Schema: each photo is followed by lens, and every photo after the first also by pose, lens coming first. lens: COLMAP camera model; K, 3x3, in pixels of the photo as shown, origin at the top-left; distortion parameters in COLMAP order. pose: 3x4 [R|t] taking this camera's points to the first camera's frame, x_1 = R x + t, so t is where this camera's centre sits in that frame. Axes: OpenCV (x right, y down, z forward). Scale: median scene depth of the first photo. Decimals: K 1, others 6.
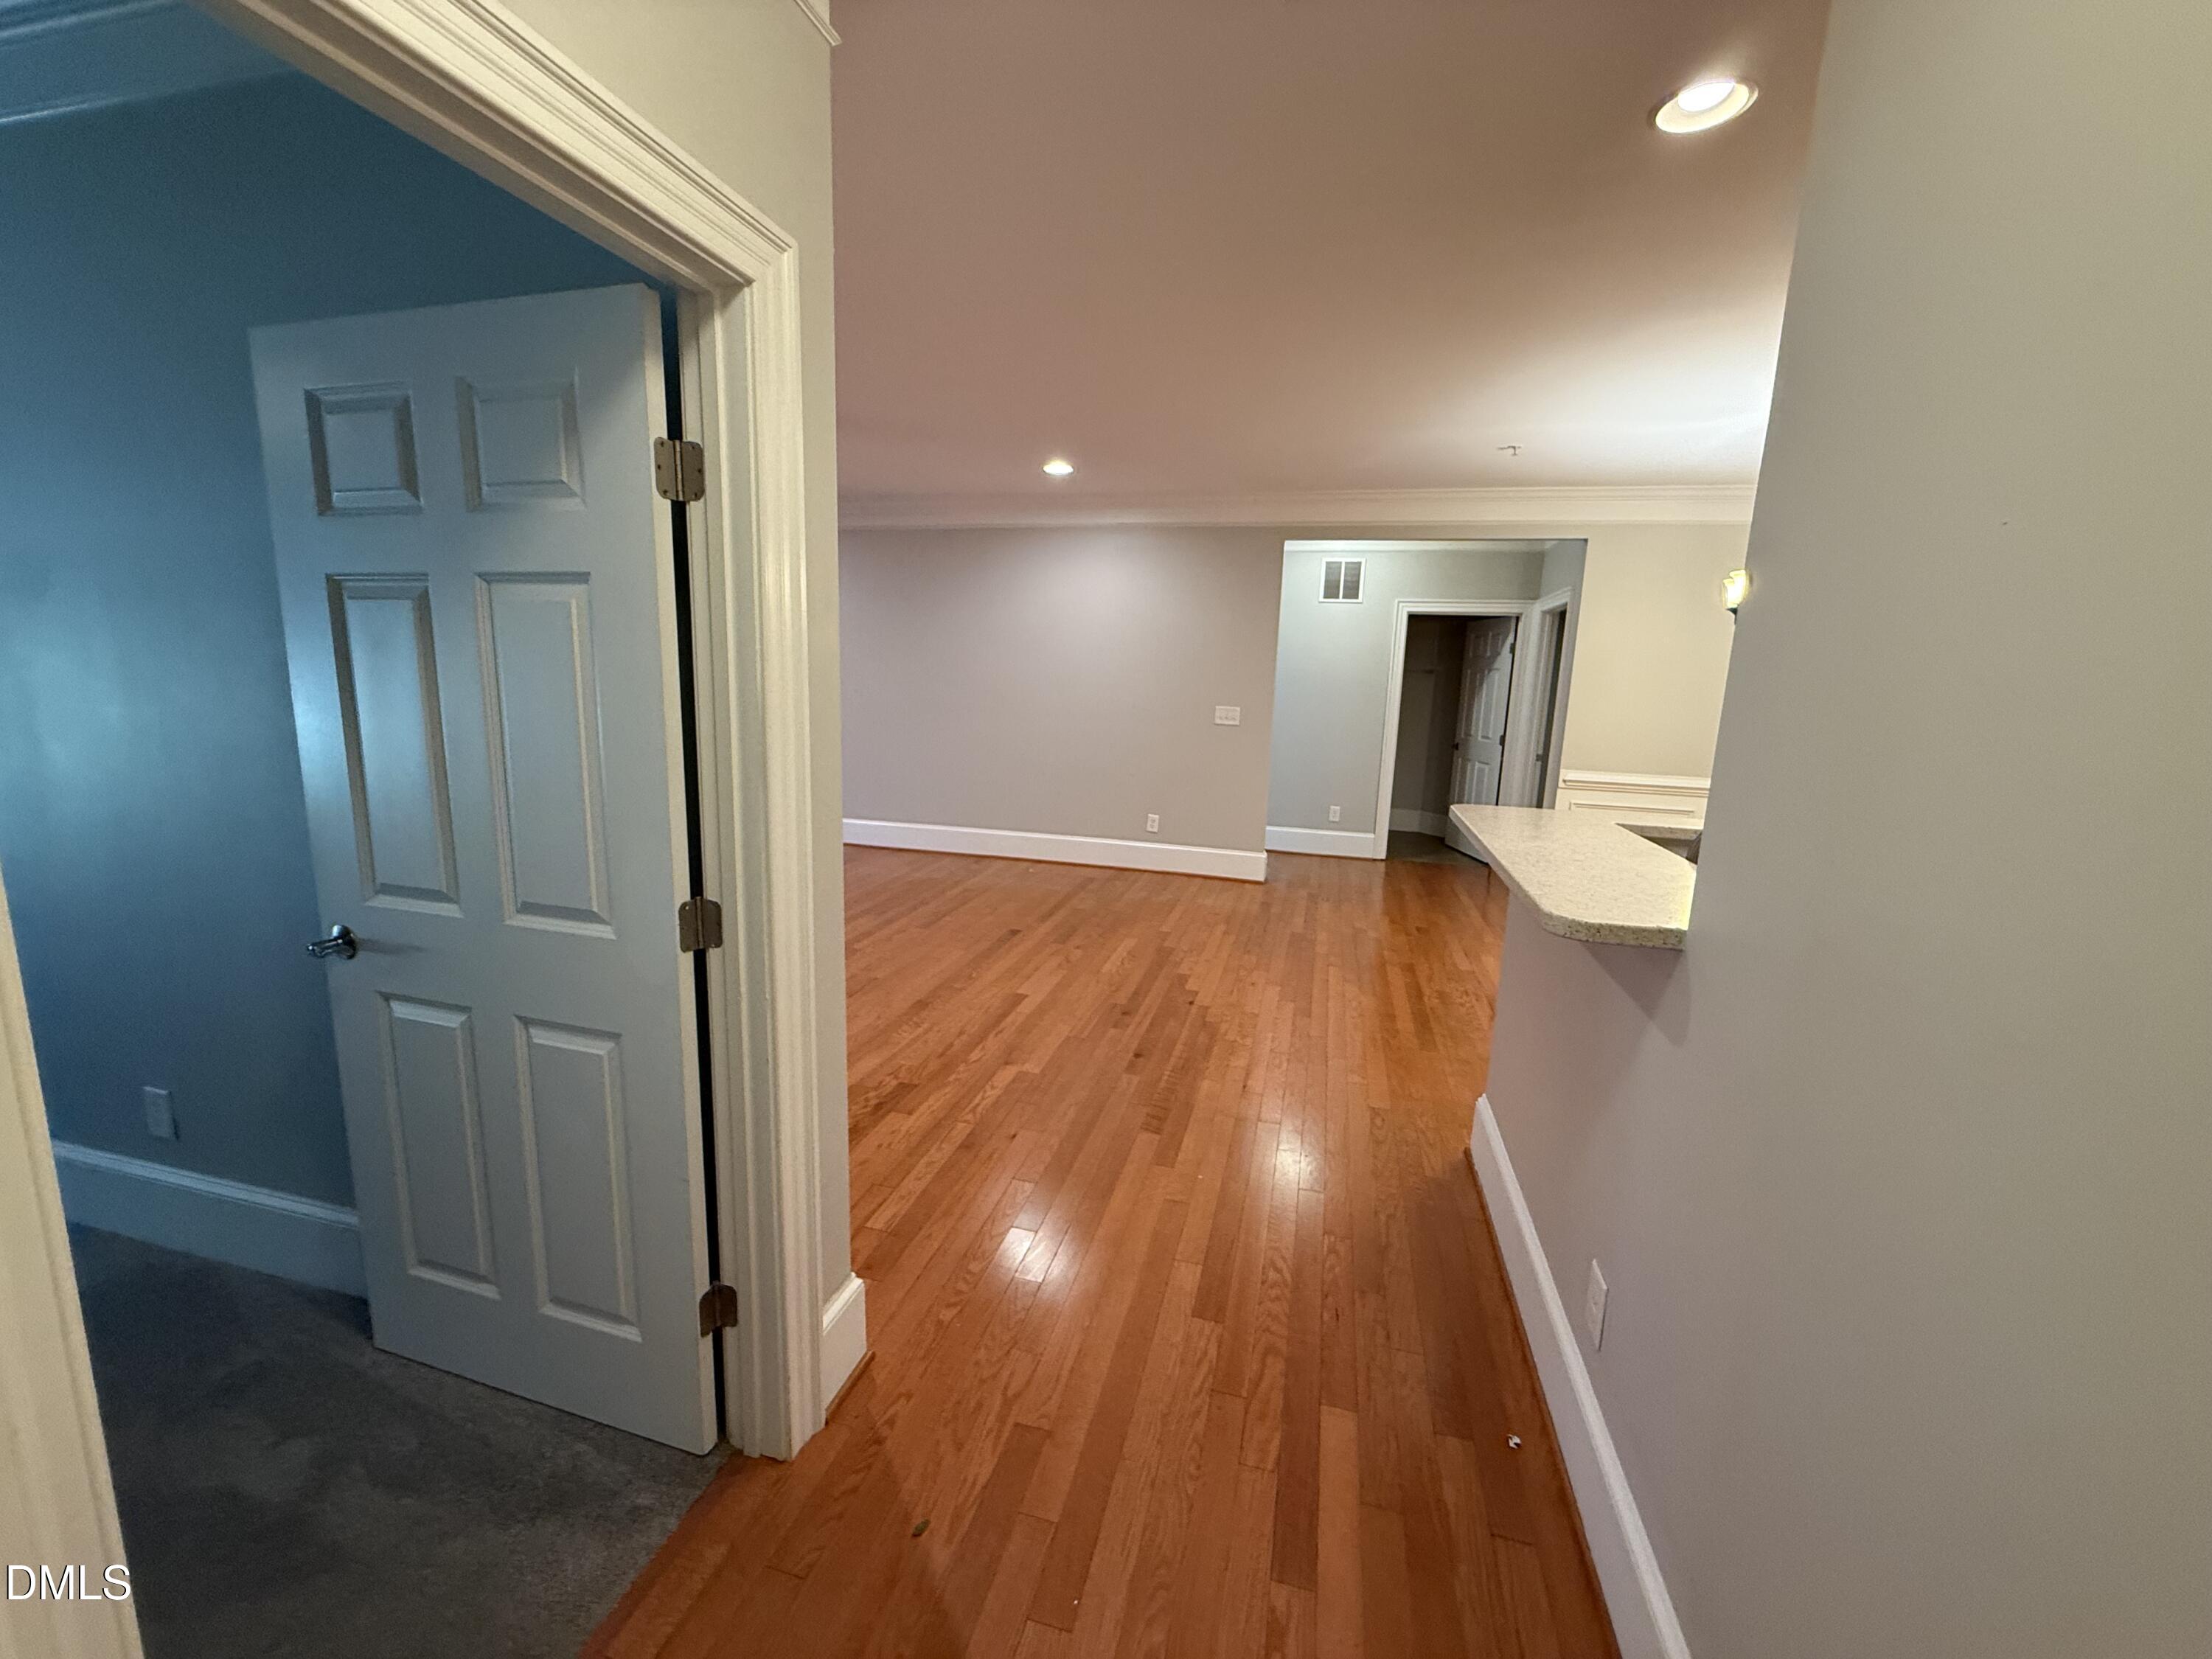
lens RADIAL K [[892.9, 0, 1106.0], [0, 892.9, 829.5], [0, 0, 1]] dist [-0.000943, -0.000058]
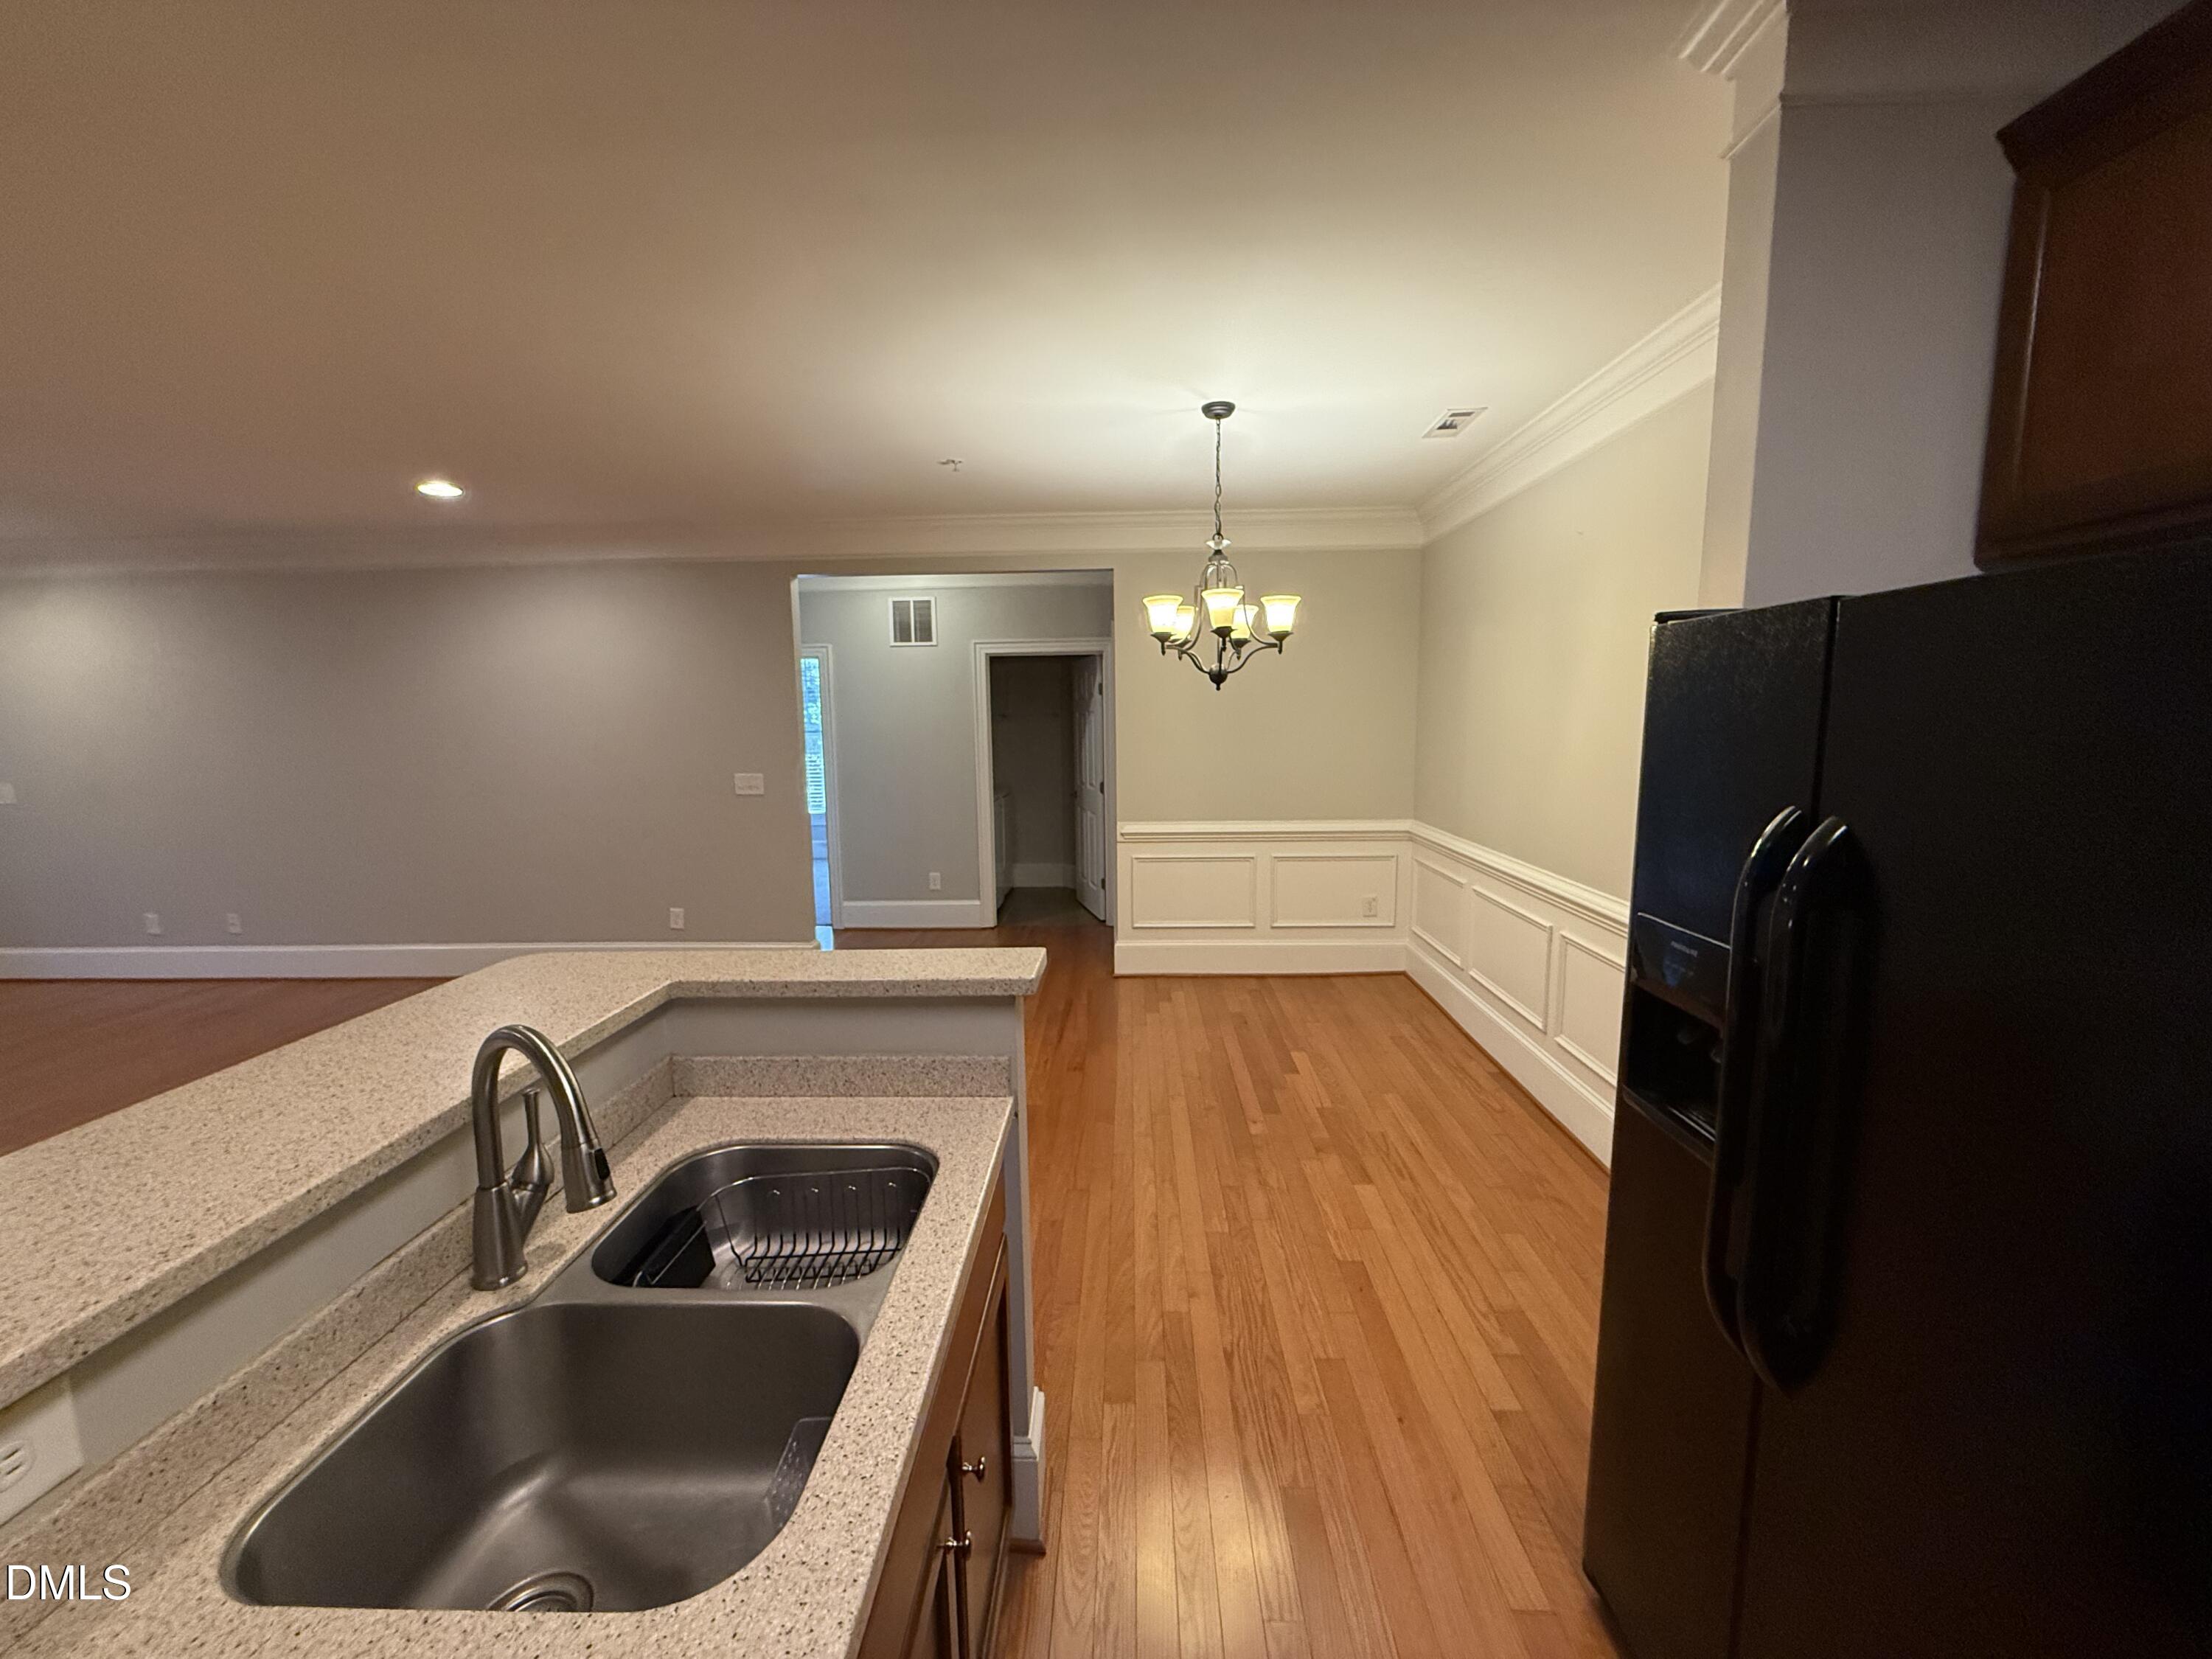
lens RADIAL K [[892.9, 0, 1106.0], [0, 892.9, 829.5], [0, 0, 1]] dist [-0.000943, -0.000058]
pose [[0.975354, -0.075664, 0.207268, 0.258421], [0.085453, 0.995591, -0.038679, -0.021707], [-0.203427, 0.055437, 0.977519, 0.103673]]
